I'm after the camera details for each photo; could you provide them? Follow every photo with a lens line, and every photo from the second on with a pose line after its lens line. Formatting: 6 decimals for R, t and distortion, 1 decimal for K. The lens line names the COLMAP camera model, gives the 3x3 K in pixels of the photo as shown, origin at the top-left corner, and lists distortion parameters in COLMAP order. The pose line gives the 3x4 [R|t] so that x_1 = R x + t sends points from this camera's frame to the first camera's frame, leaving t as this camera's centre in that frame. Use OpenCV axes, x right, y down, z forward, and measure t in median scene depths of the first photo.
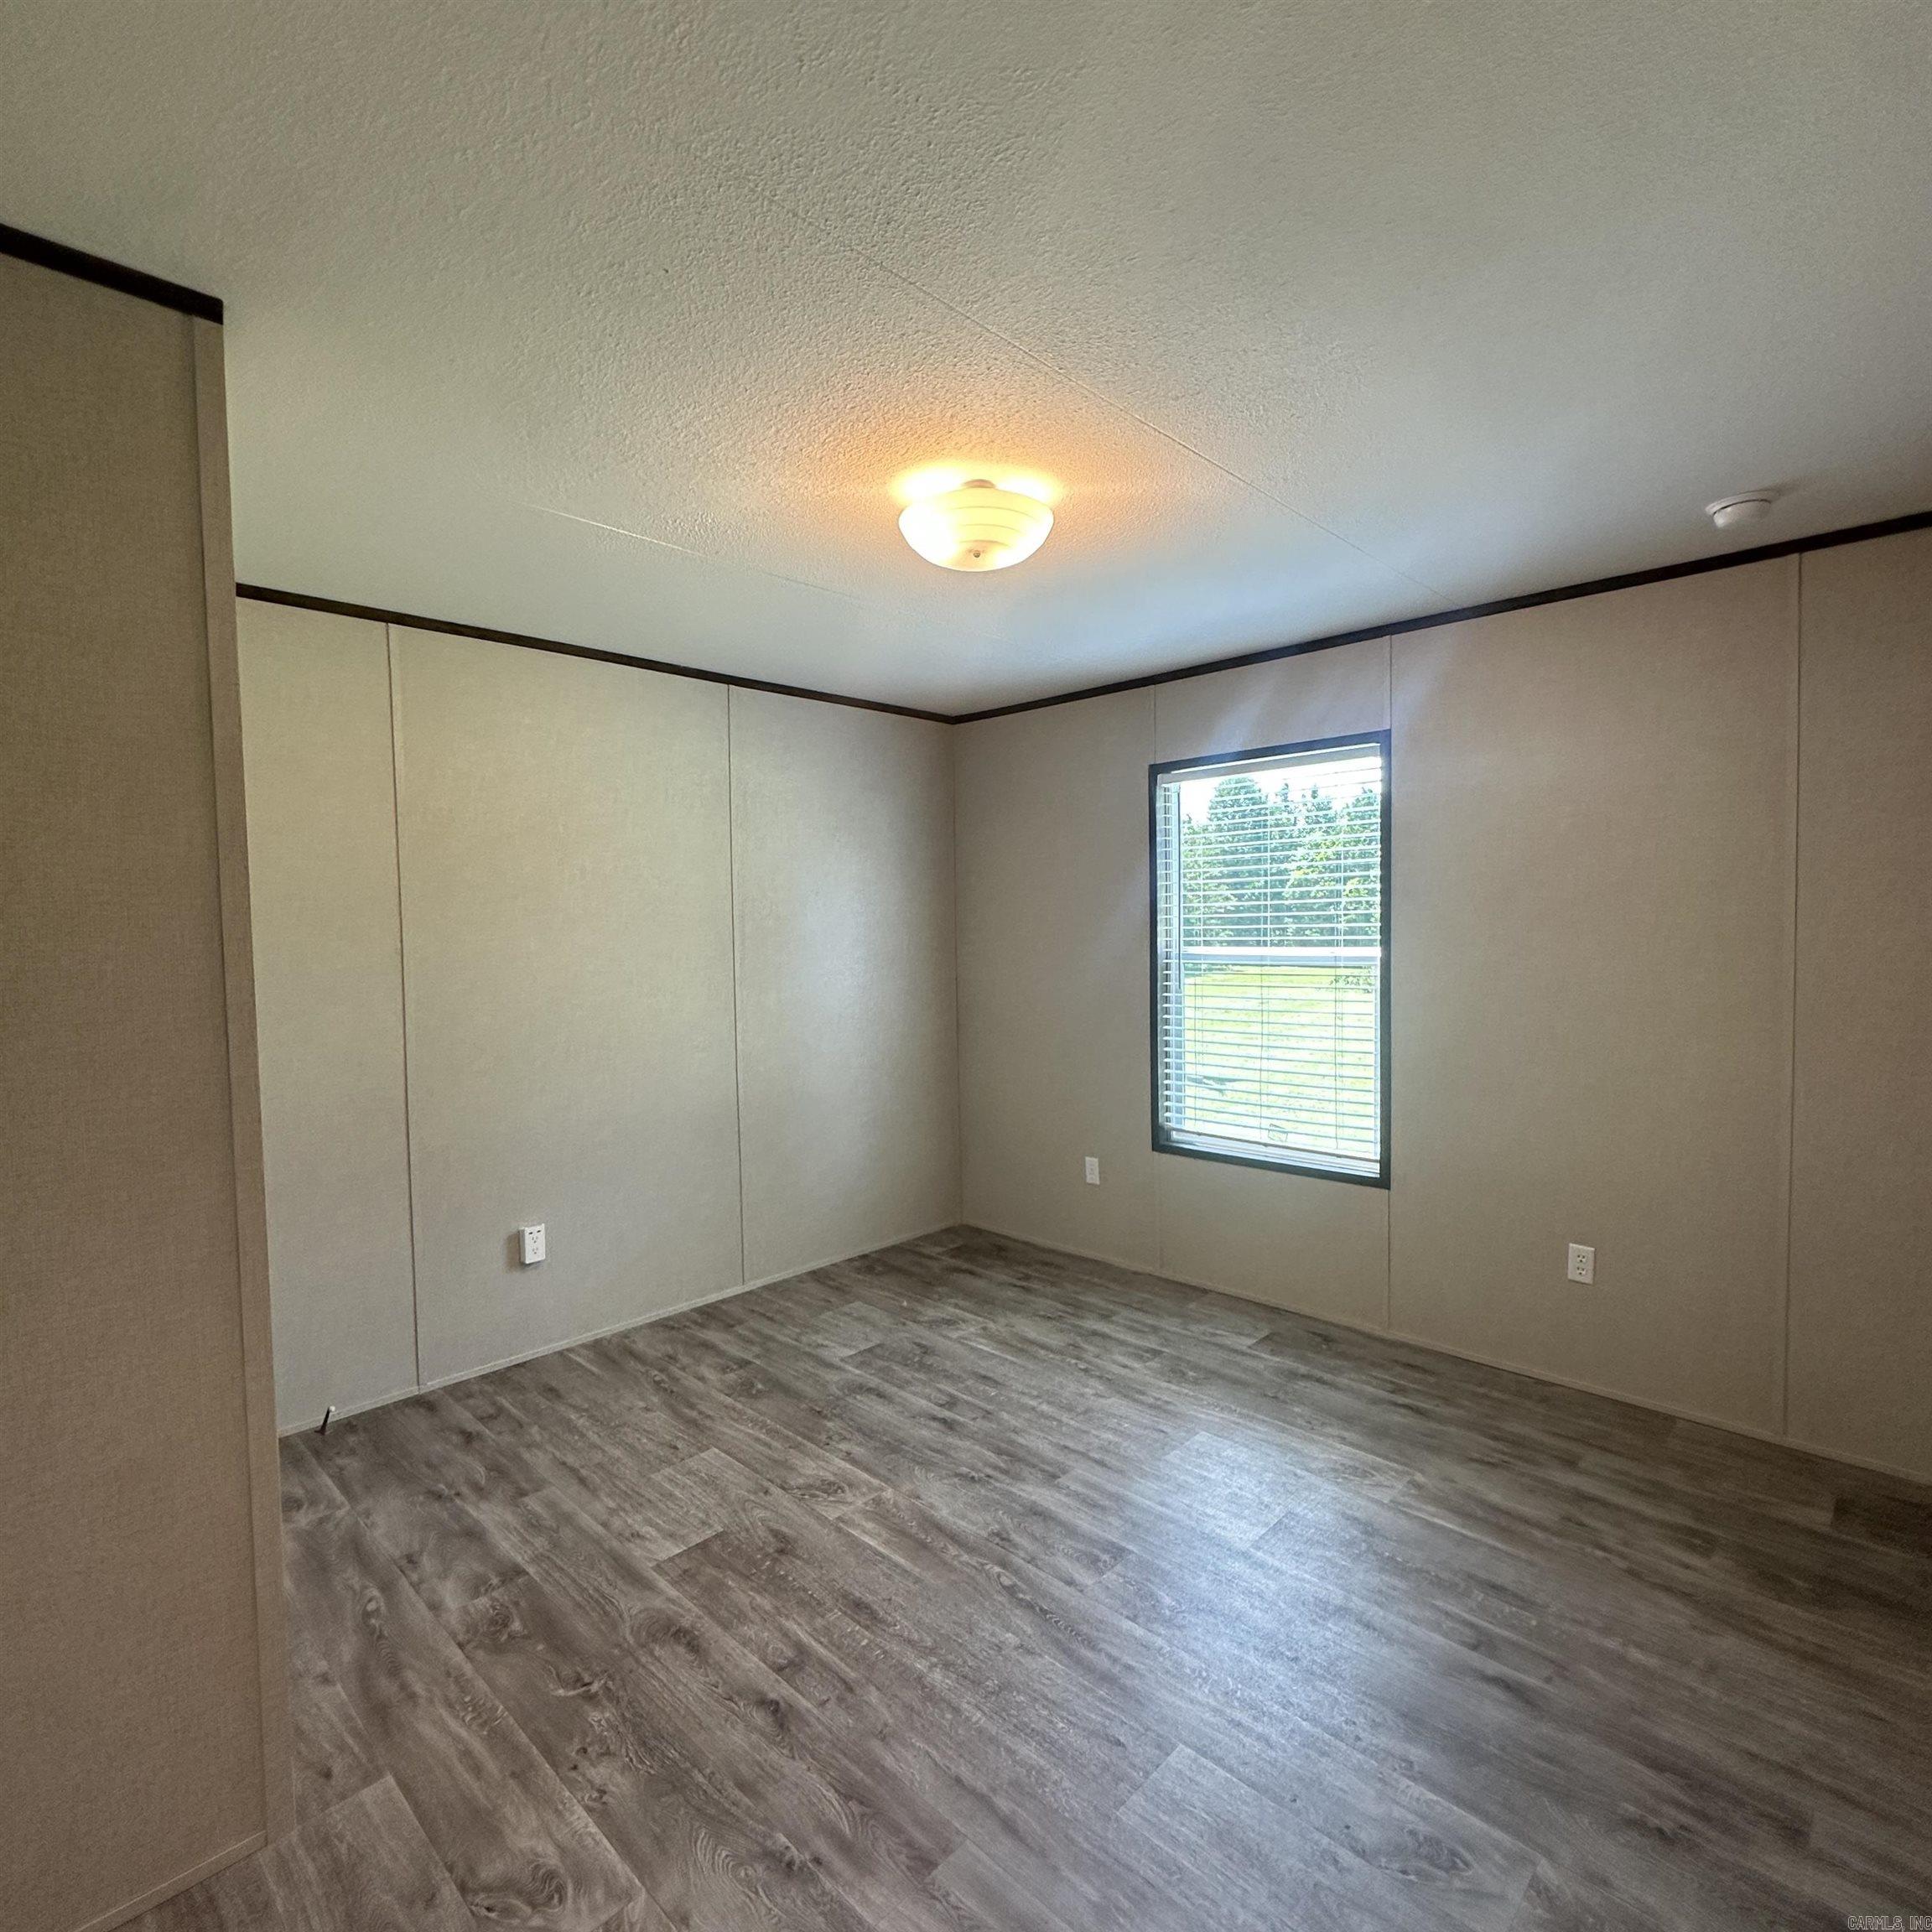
lens RADIAL K [[1032.9, 0, 971.8], [0, 1032.9, 958.2], [0, 0, 1]] dist [0.019439, -0.005578]
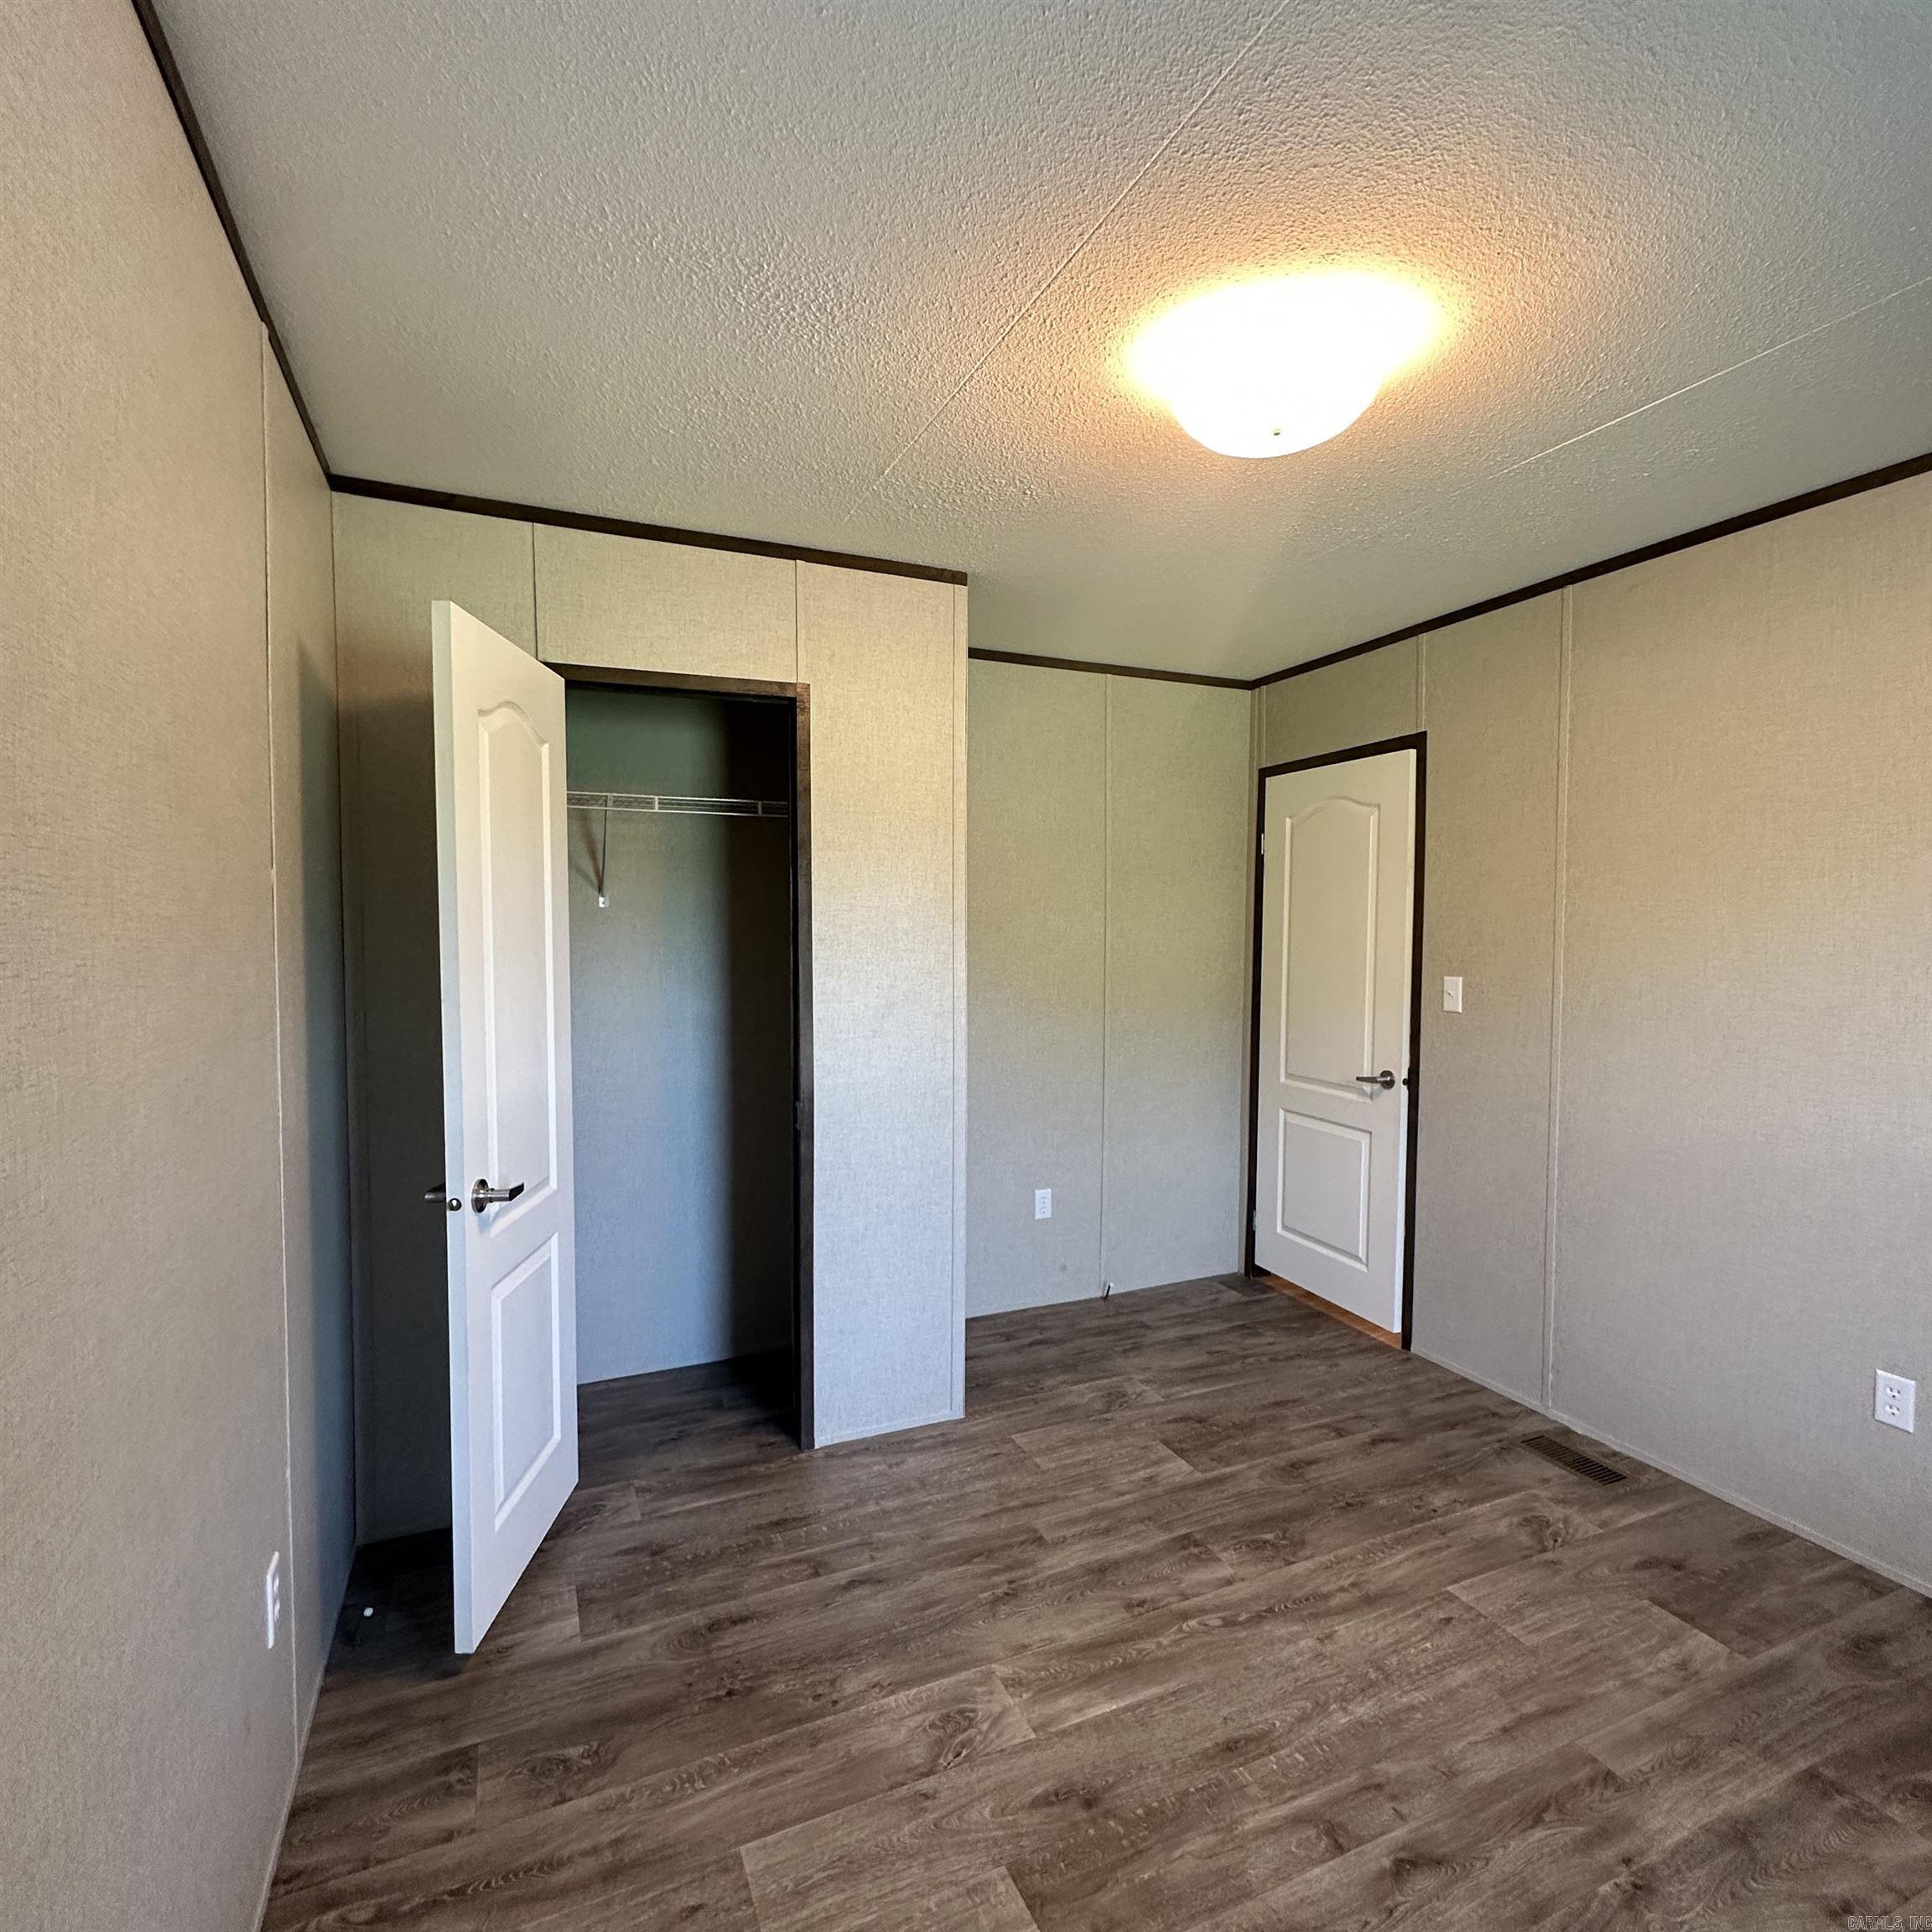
lens RADIAL K [[1032.9, 0, 974.8], [0, 1032.9, 1035.1], [0, 0, 1]] dist [0.019439, -0.005578]
pose [[0.361245, -0.079717, 0.929057, -0.771352], [0.021262, 0.996784, 0.077261, 0.000820], [-0.932229, -0.008157, 0.361778, 0.773904]]
